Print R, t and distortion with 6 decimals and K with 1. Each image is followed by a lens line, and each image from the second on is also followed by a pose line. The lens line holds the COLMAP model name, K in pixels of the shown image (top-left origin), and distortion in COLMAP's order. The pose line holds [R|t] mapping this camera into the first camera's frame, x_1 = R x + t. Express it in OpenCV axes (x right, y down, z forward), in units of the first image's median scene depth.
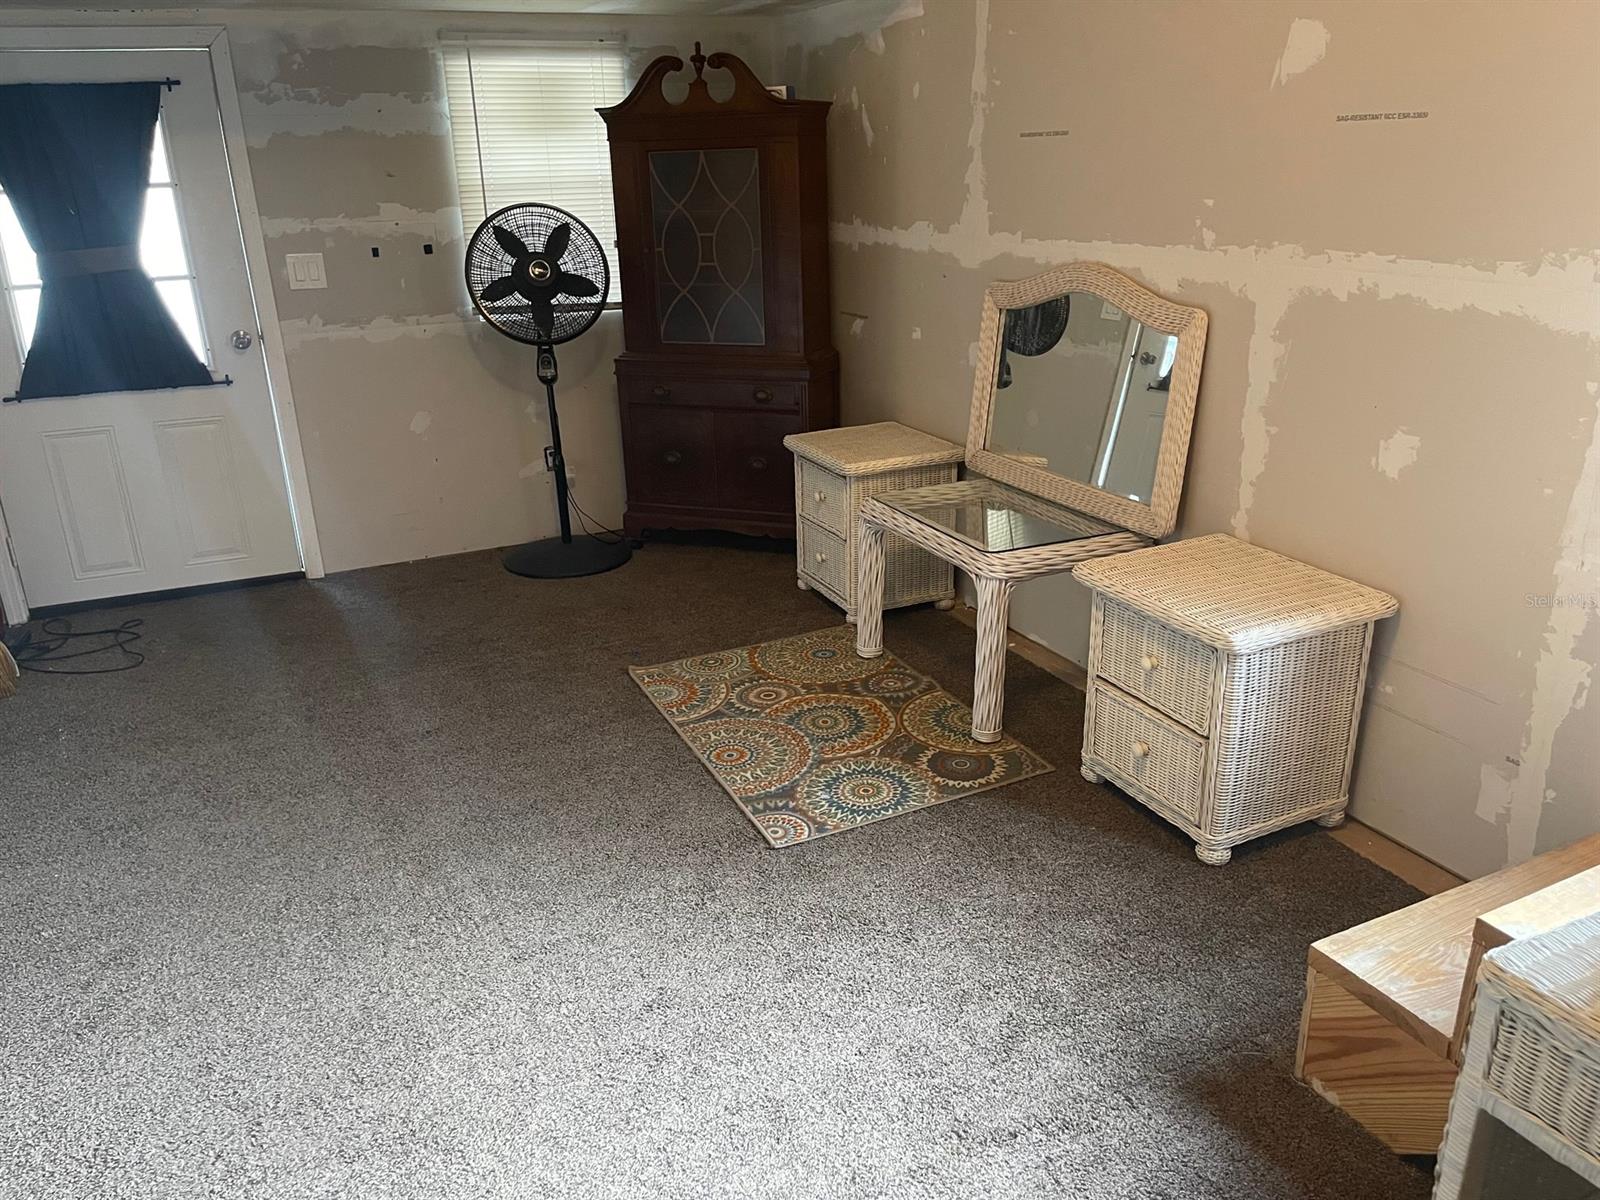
lens RADIAL K [[1208.8, 0, 794.0], [0, 1208.8, 608.6], [0, 0, 1]] dist [0.025252, -0.023232]
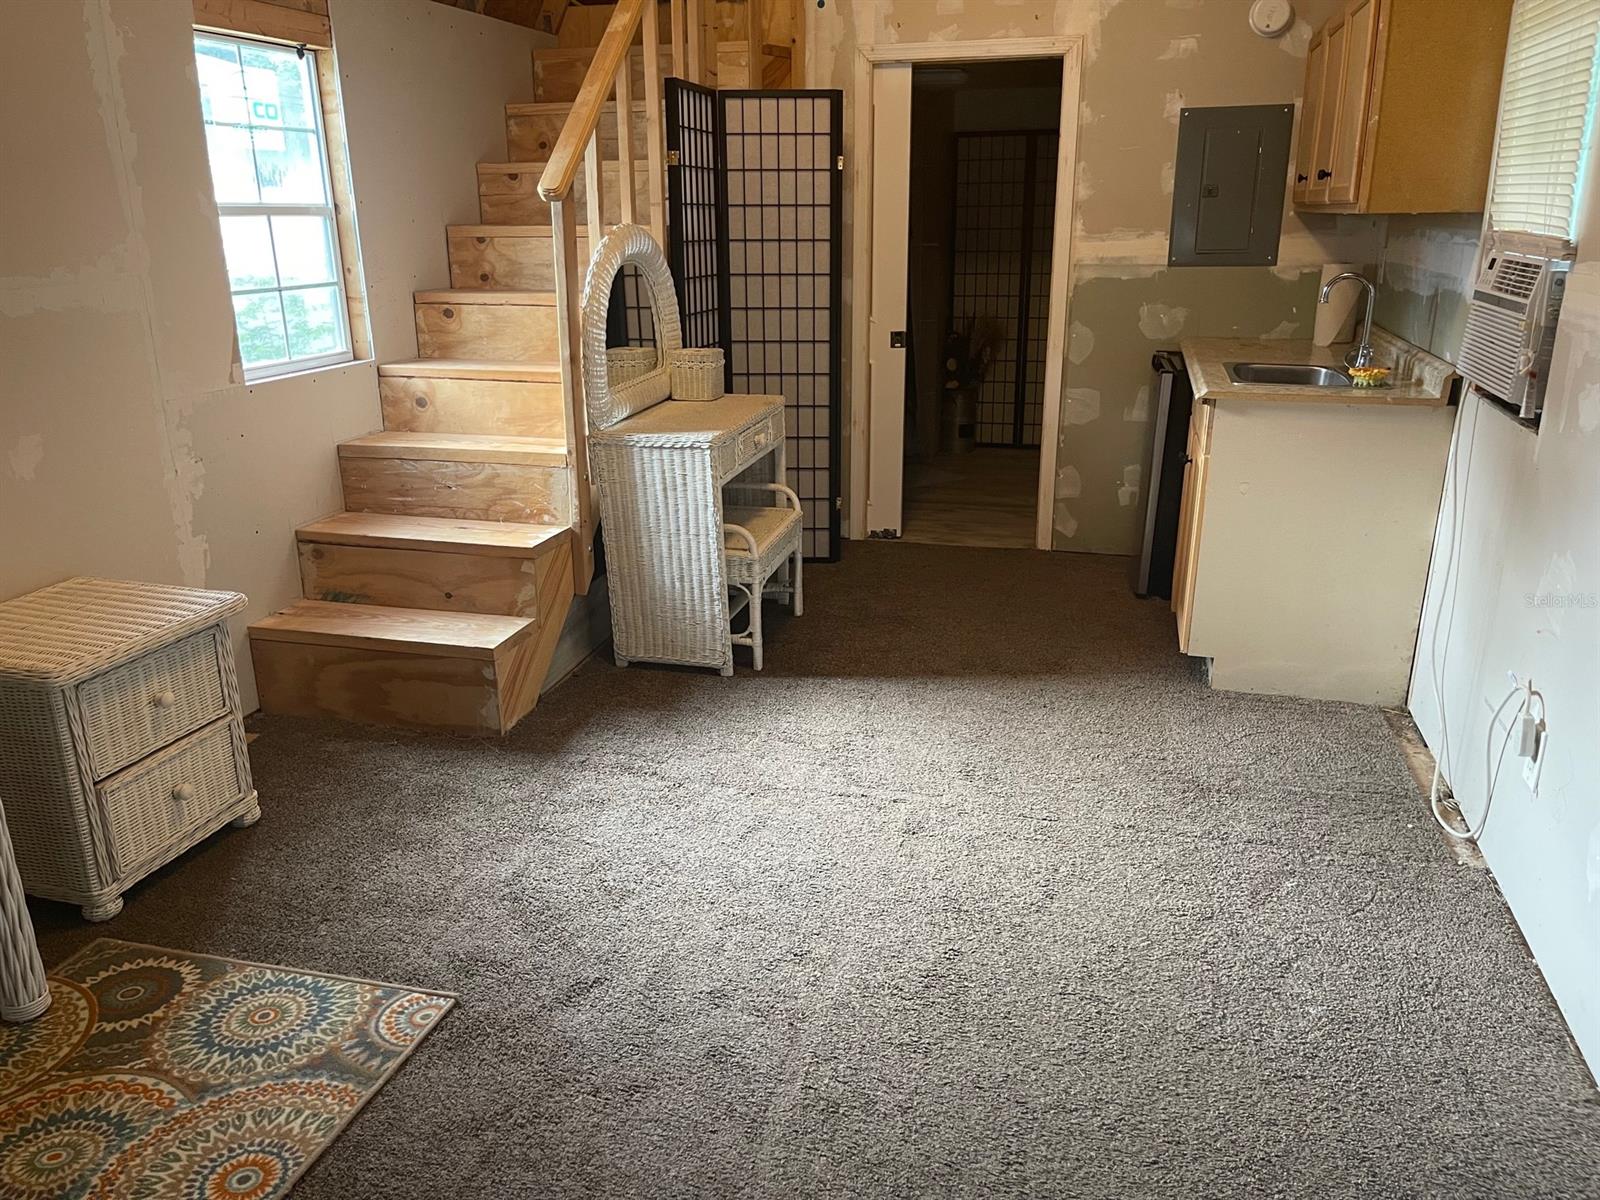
lens RADIAL K [[1208.8, 0, 796.4], [0, 1208.8, 593.5], [0, 0, 1]] dist [0.025252, -0.023232]
pose [[-0.762008, -0.164723, 0.626267, -0.628284], [0.251717, 0.815707, 0.520827, -0.372107], [-0.596643, 0.554516, -0.580111, 1.154230]]
